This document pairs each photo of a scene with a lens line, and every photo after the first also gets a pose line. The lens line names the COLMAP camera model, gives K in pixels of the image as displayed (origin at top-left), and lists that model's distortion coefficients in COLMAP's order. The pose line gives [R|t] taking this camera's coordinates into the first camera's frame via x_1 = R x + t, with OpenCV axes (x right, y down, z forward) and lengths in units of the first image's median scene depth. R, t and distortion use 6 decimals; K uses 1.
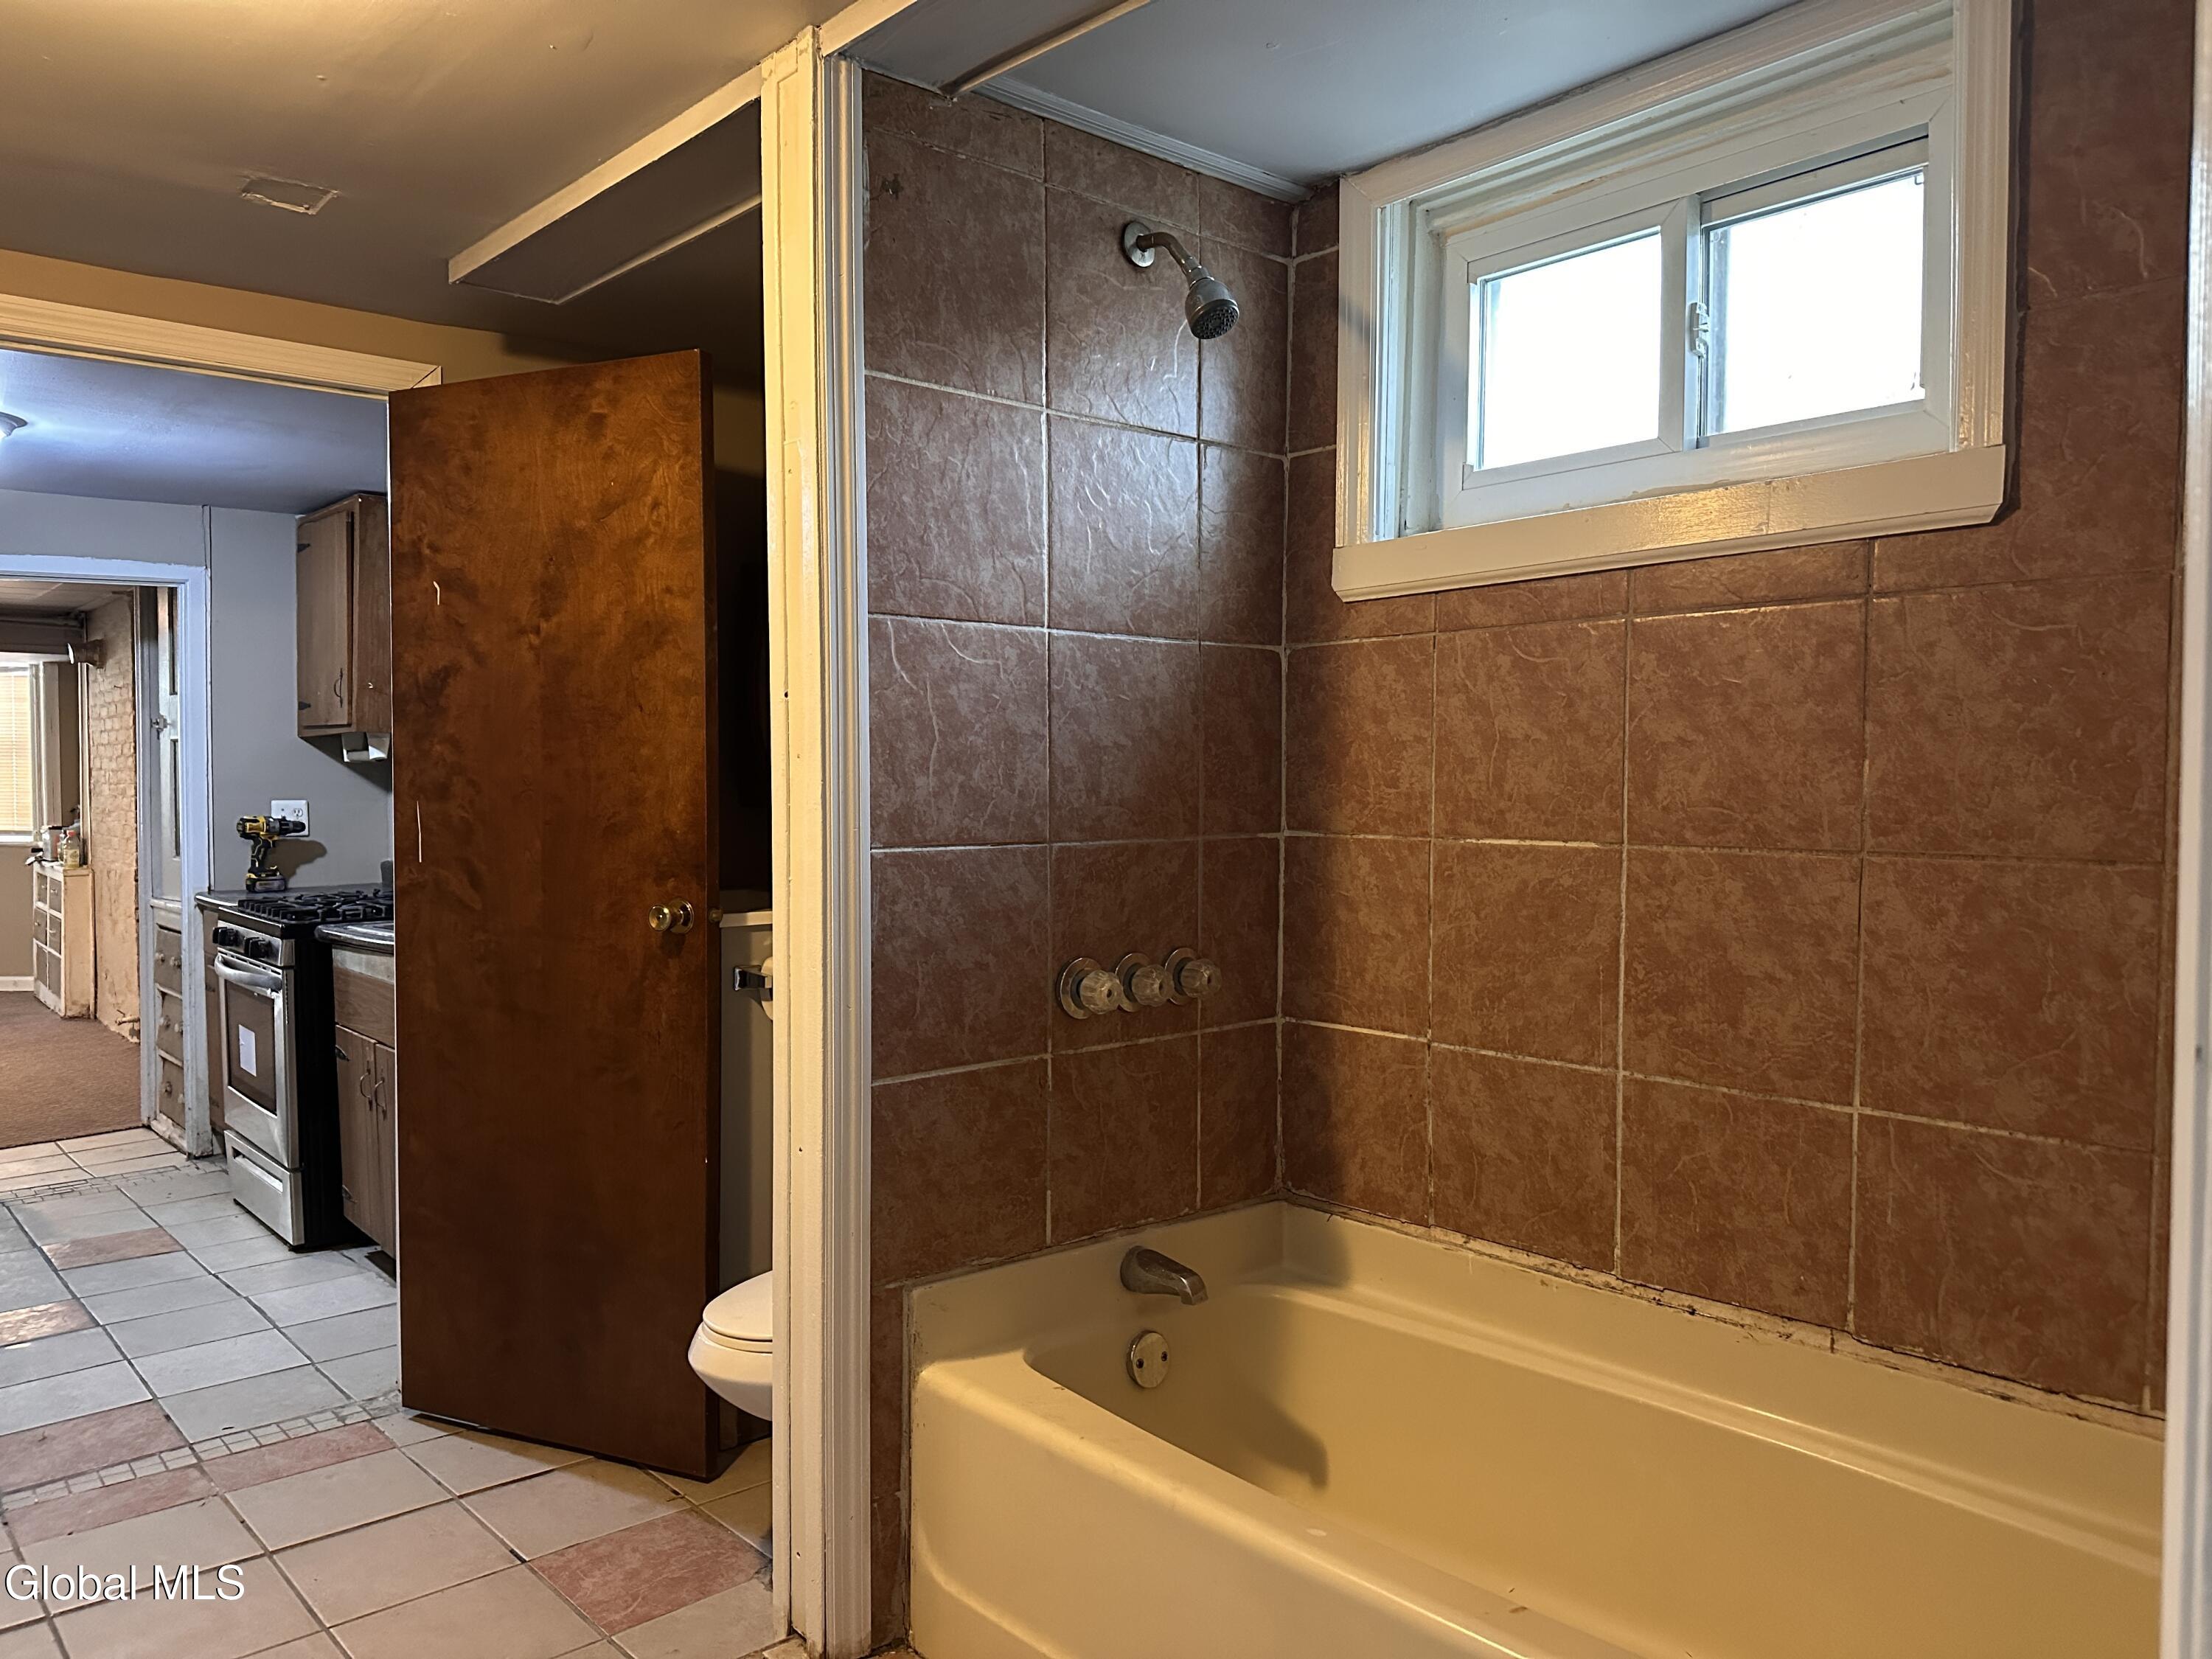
lens RADIAL K [[1551.3, 0, 1087.9], [0, 1551.3, 830.3], [0, 0, 1]] dist [0.078258, -0.087138]
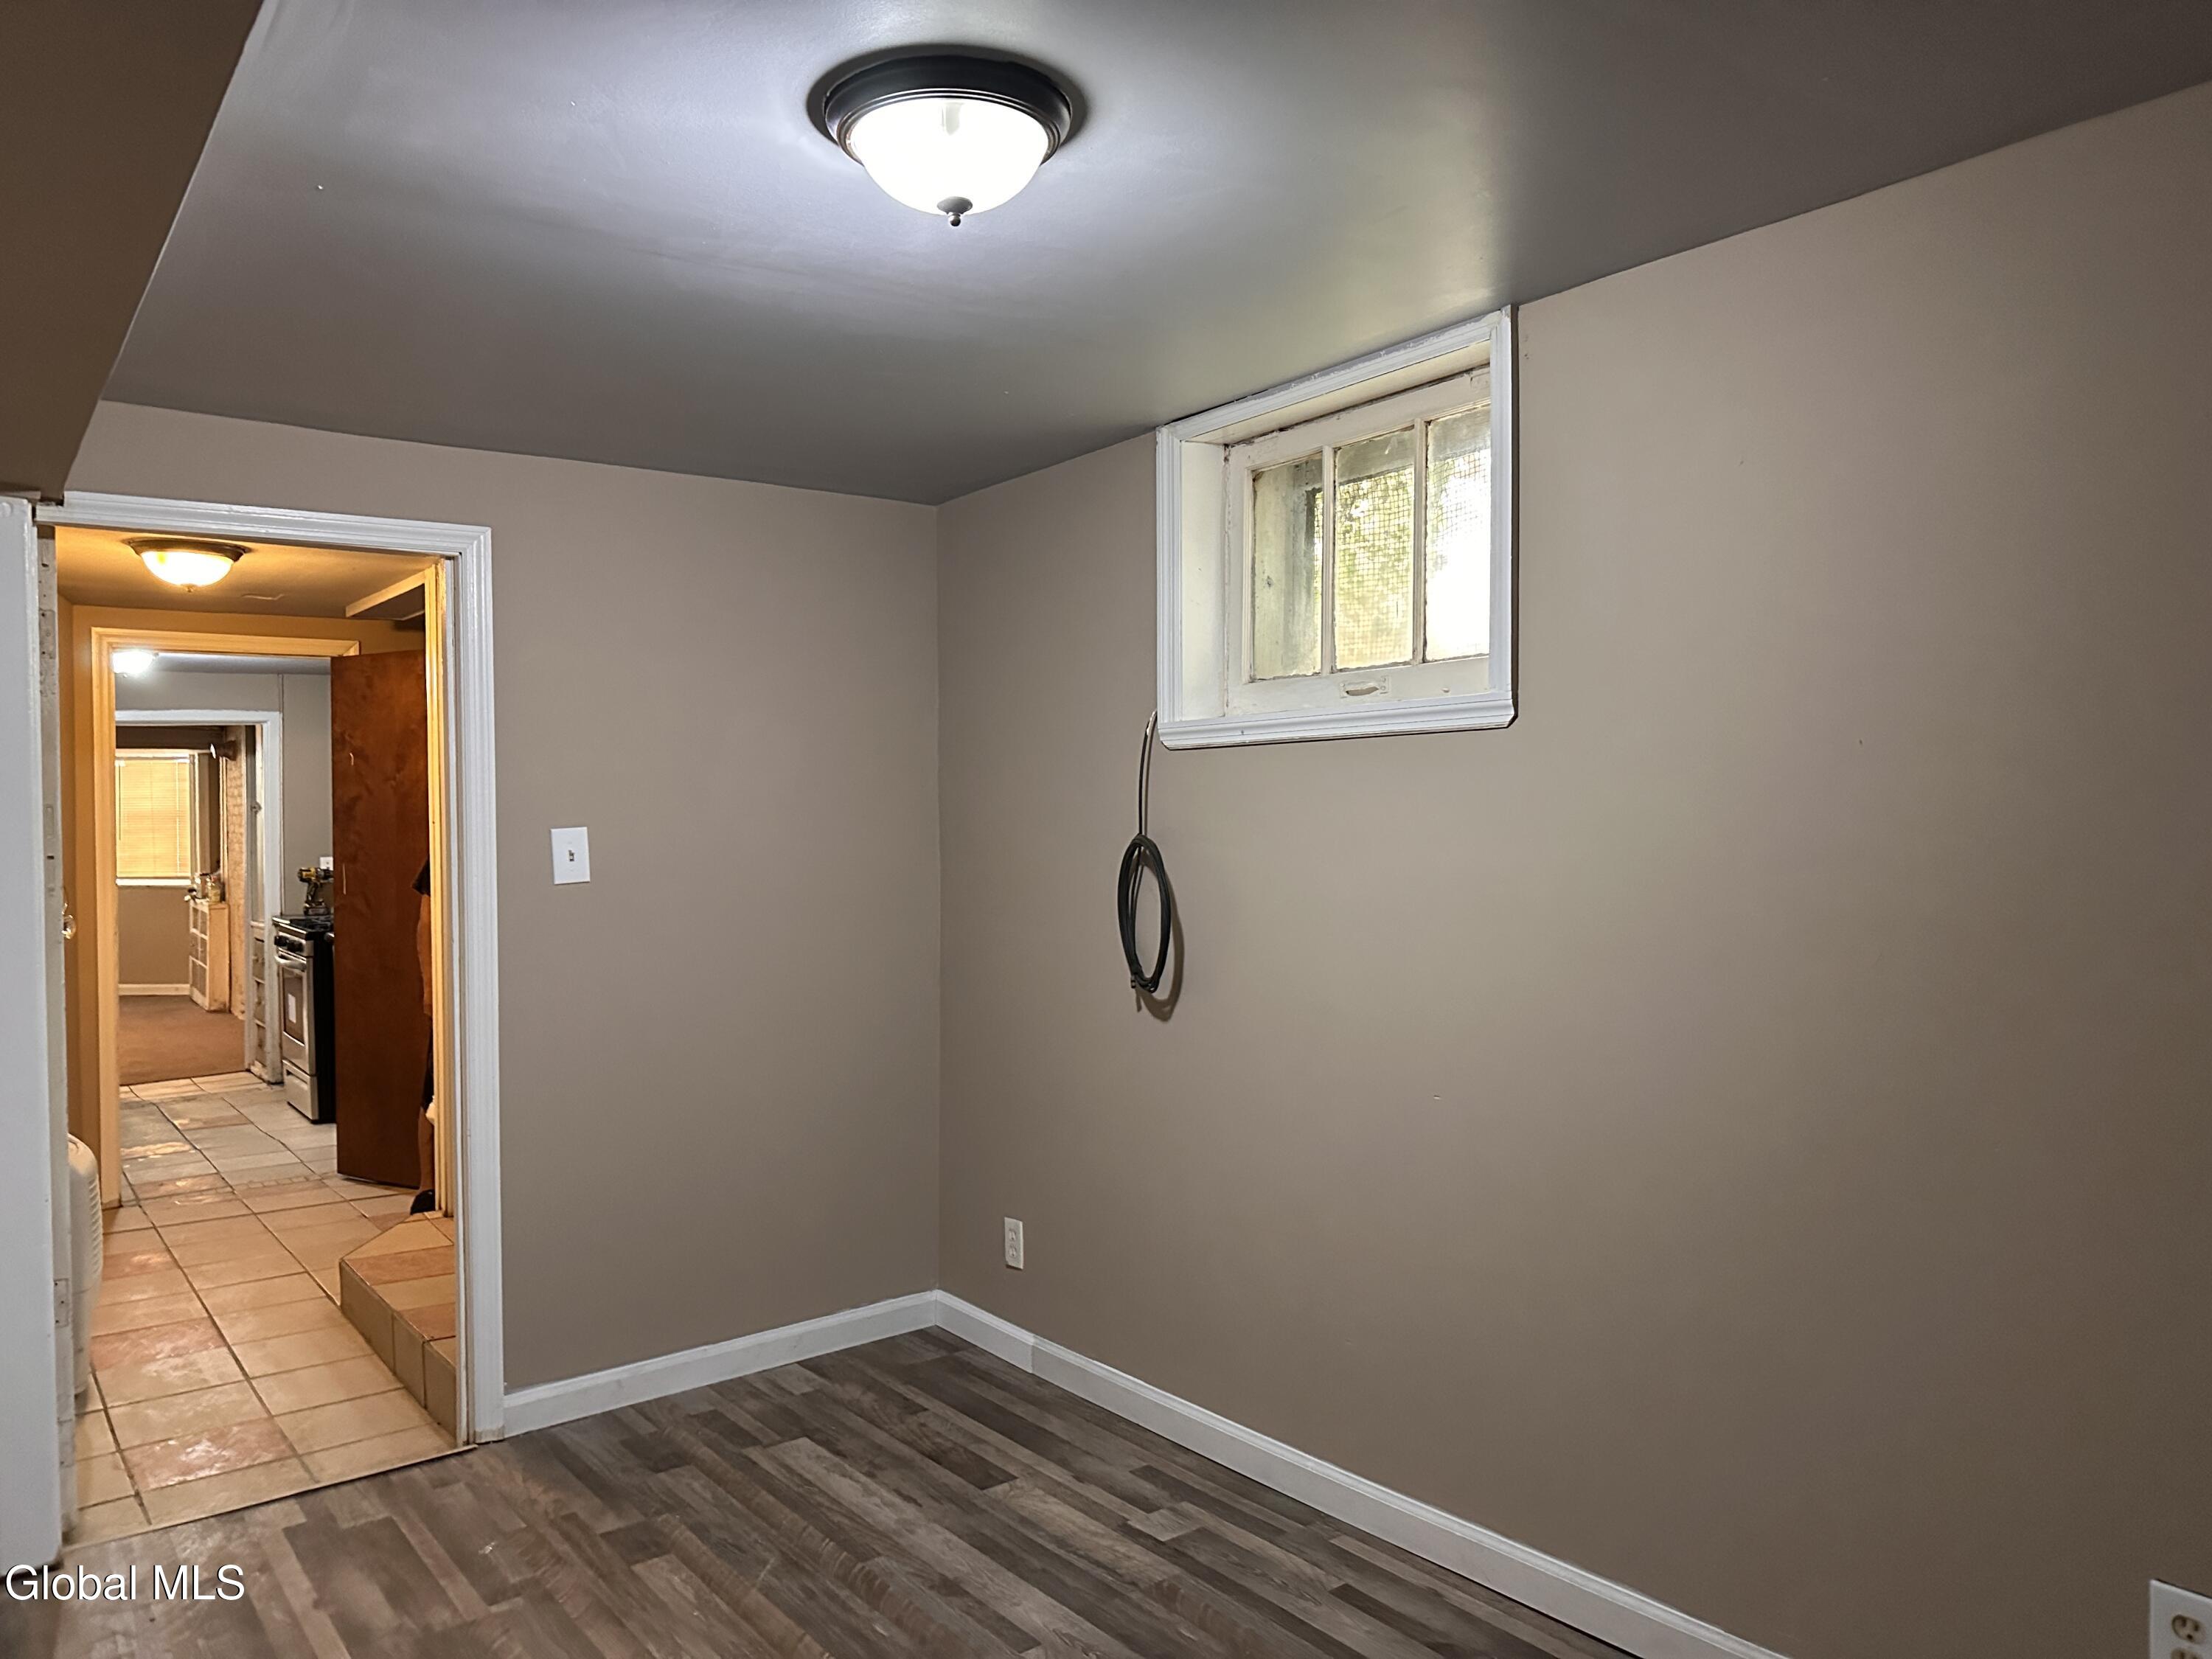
lens RADIAL K [[1553.4, 0, 1096.9], [0, 1553.4, 824.7], [0, 0, 1]] dist [0.069750, -0.074205]
pose [[0.996675, -0.011518, -0.080661, 0.354912], [0.009523, 0.999640, -0.025077, -0.004414], [0.080921, 0.024226, 0.996426, -0.469027]]
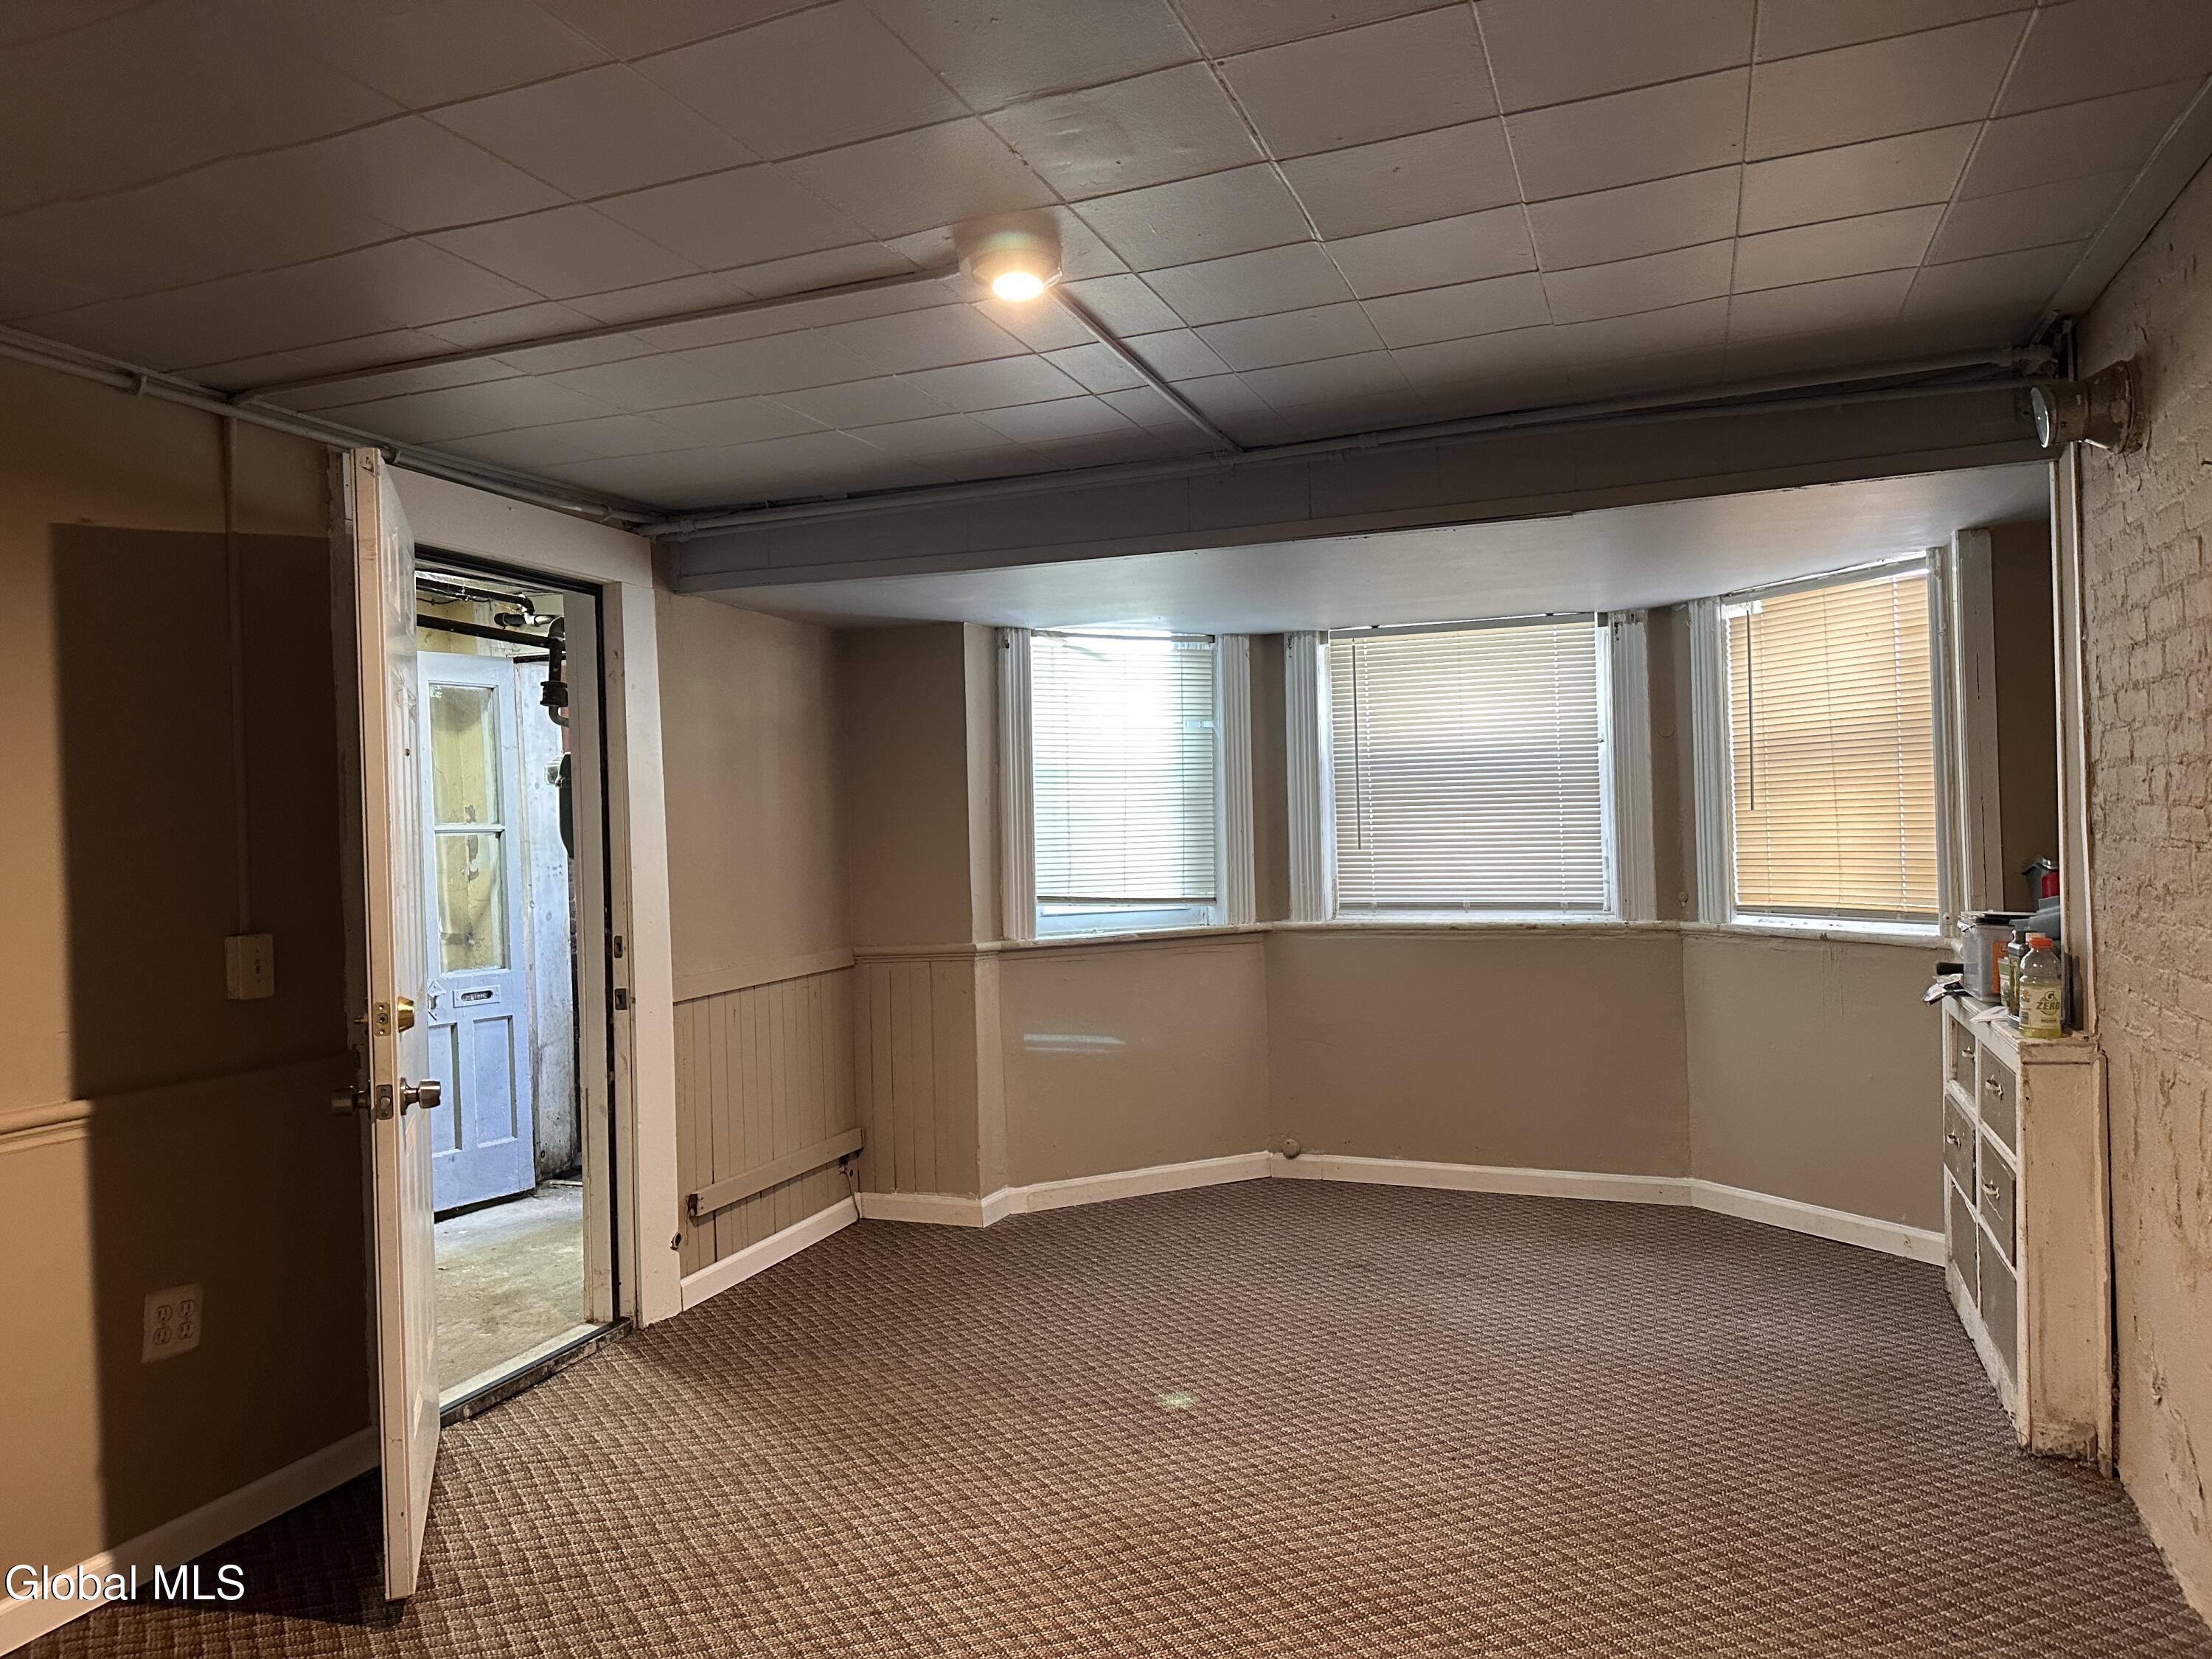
lens RADIAL K [[1553.4, 0, 1096.9], [0, 1553.4, 824.7], [0, 0, 1]] dist [0.069750, -0.074205]
pose [[0.471099, -0.019085, -0.881874, -0.617039], [-0.000184, 0.999764, -0.021735, -0.025258], [0.882080, 0.010402, 0.470985, 0.923581]]
